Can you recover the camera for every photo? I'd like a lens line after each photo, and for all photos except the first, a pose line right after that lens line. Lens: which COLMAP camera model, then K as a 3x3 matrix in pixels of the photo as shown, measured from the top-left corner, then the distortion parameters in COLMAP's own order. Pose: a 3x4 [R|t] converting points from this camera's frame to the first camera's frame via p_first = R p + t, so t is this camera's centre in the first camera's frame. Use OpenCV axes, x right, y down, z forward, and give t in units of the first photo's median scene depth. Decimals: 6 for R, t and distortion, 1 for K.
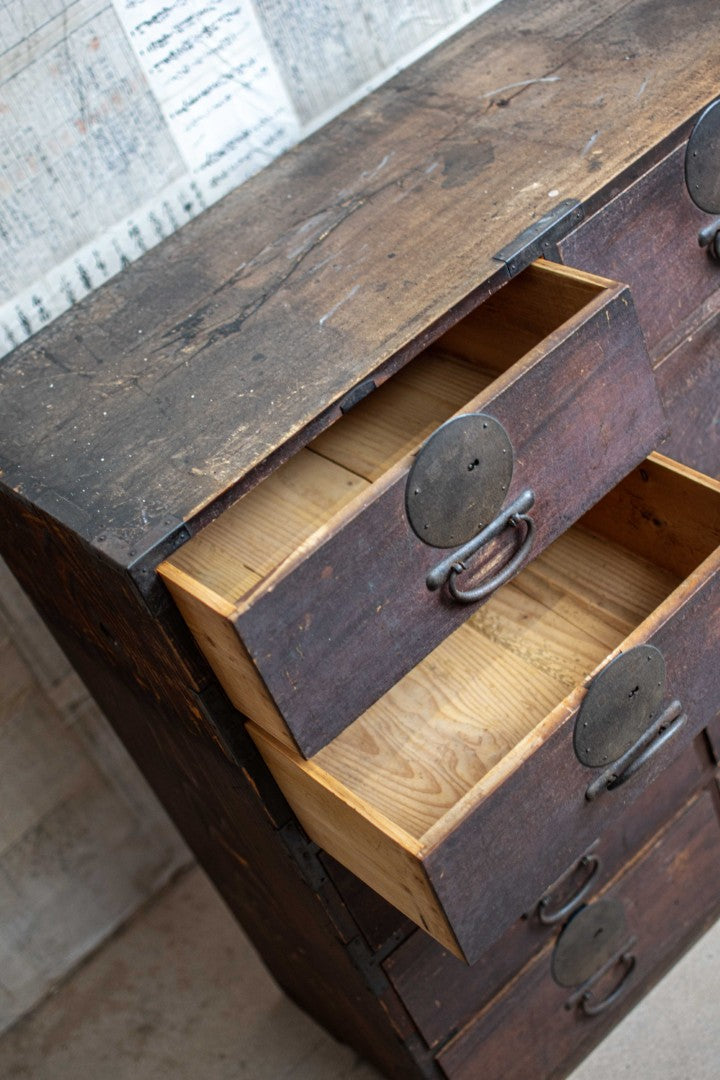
lens RADIAL K [[1660.8, 0, 424.9], [0, 1660.8, 569.1], [0, 0, 1]] dist [-0.180335, 0.000000]
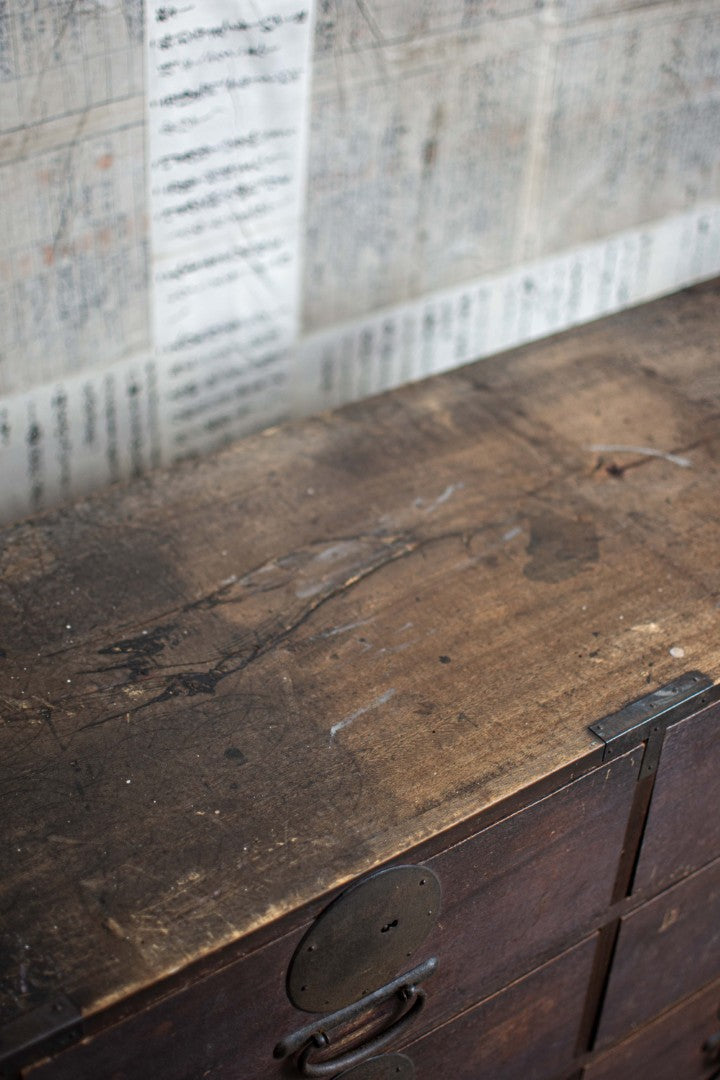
lens RADIAL K [[1660.8, 0, 394.5], [0, 1660.8, 588.1], [0, 0, 1]] dist [-0.180335, 0.000000]
pose [[0.927885, 0.337608, 0.158270, -0.156149], [-0.330275, 0.941183, -0.071359, -0.151026], [-0.173053, 0.013940, 0.984814, 0.273553]]
